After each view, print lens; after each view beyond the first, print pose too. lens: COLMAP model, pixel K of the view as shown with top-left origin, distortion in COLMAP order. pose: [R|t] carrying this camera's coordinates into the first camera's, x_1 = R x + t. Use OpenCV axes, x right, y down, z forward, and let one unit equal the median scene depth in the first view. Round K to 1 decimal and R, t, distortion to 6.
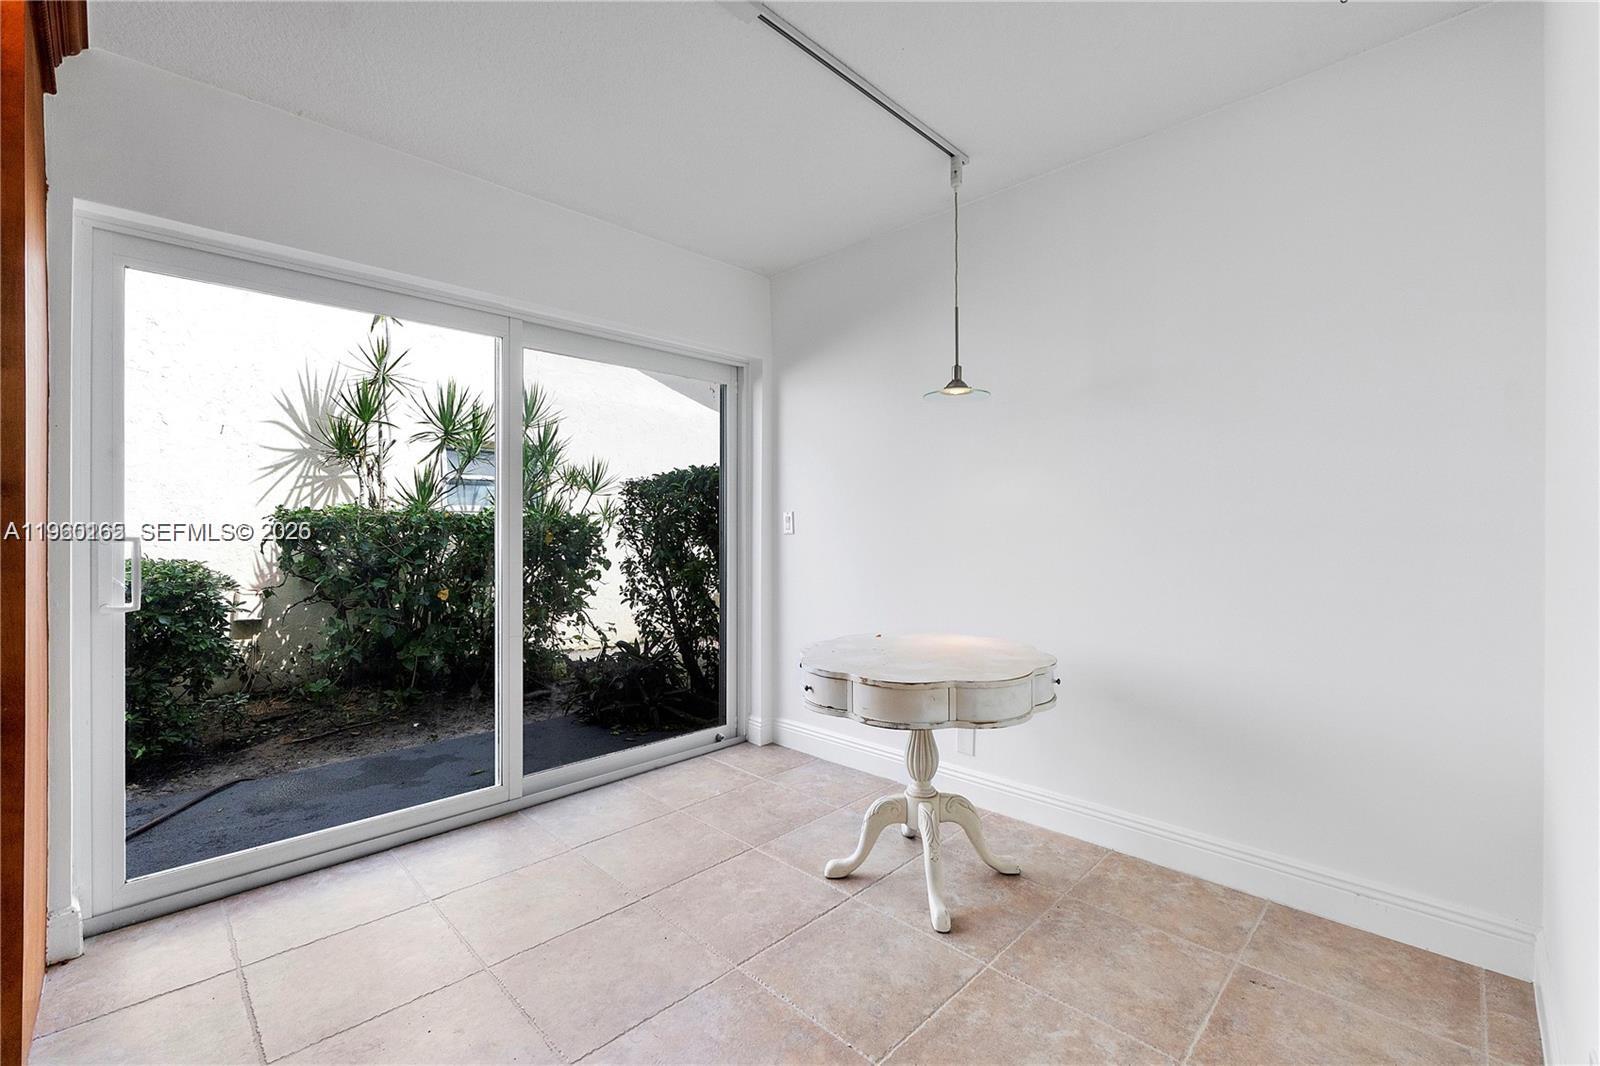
lens RADIAL K [[676.7, 0, 810.5], [0, 676.7, 528.2], [0, 0, 1]] dist [0.012172, -0.006177]
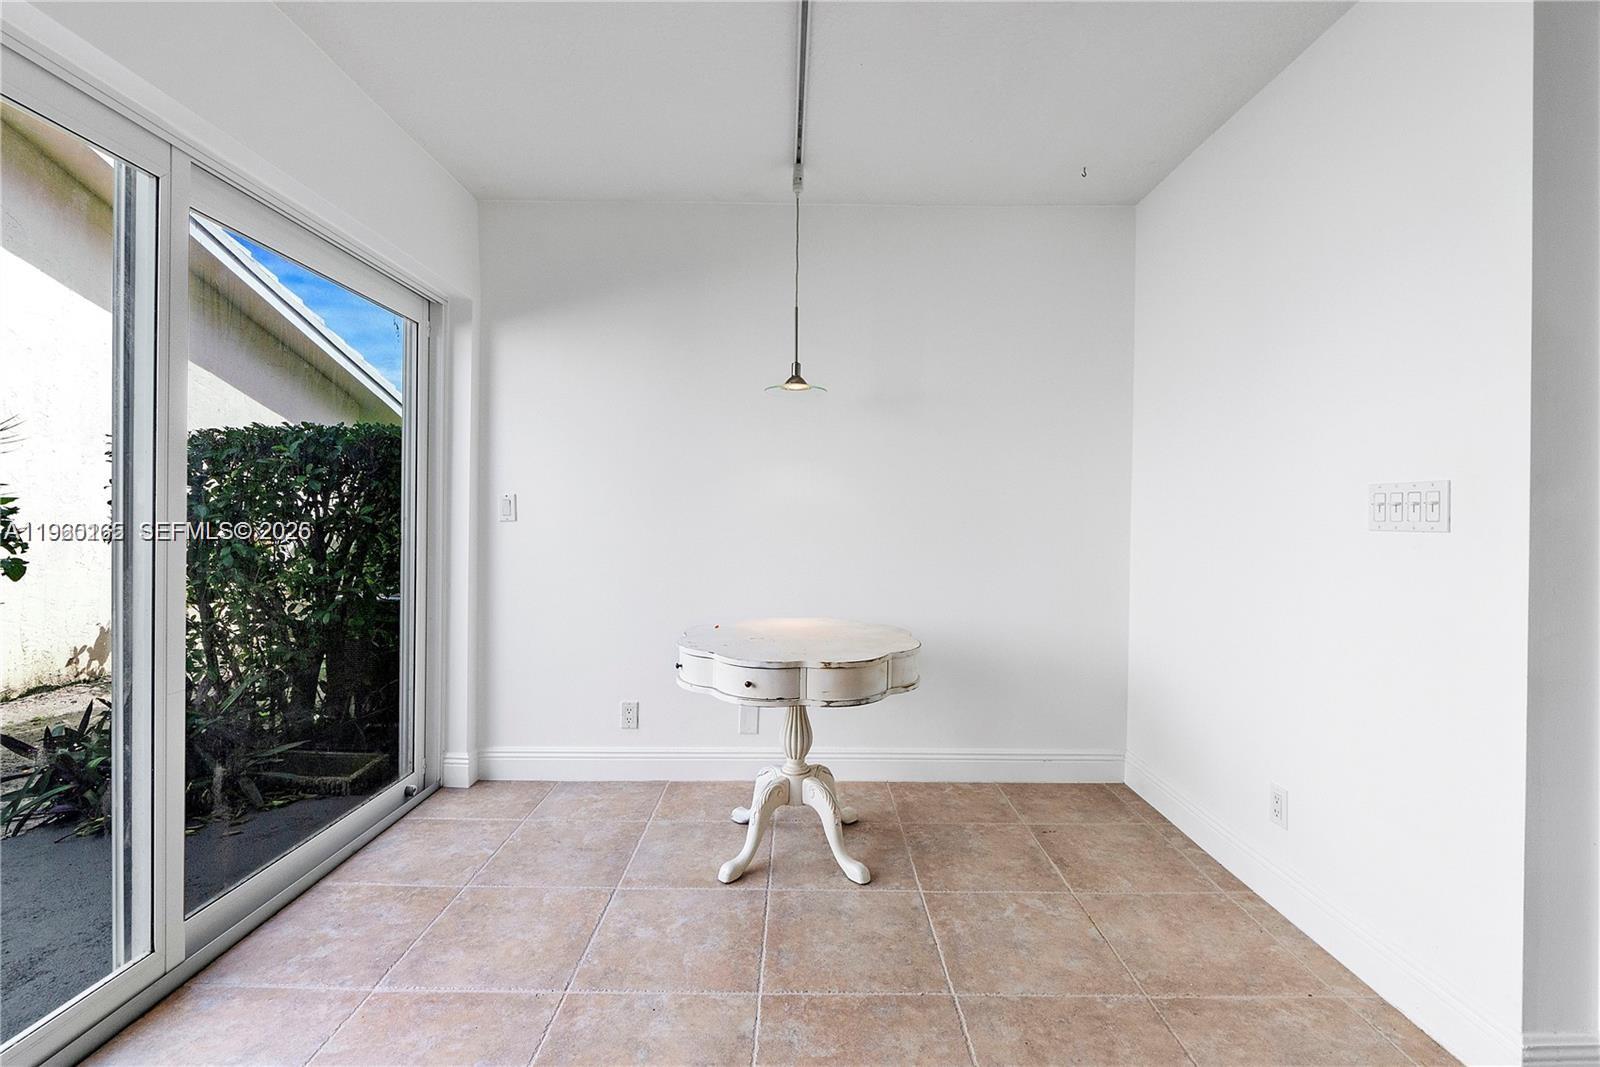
lens RADIAL K [[695.4, 0, 797.3], [0, 695.4, 523.1], [0, 0, 1]] dist [-0.000044, -0.000056]
pose [[0.717614, 0.003946, 0.696430, -0.427759], [-0.010167, 0.999937, 0.004811, 0.004065], [-0.696367, -0.010532, 0.717609, 0.174837]]
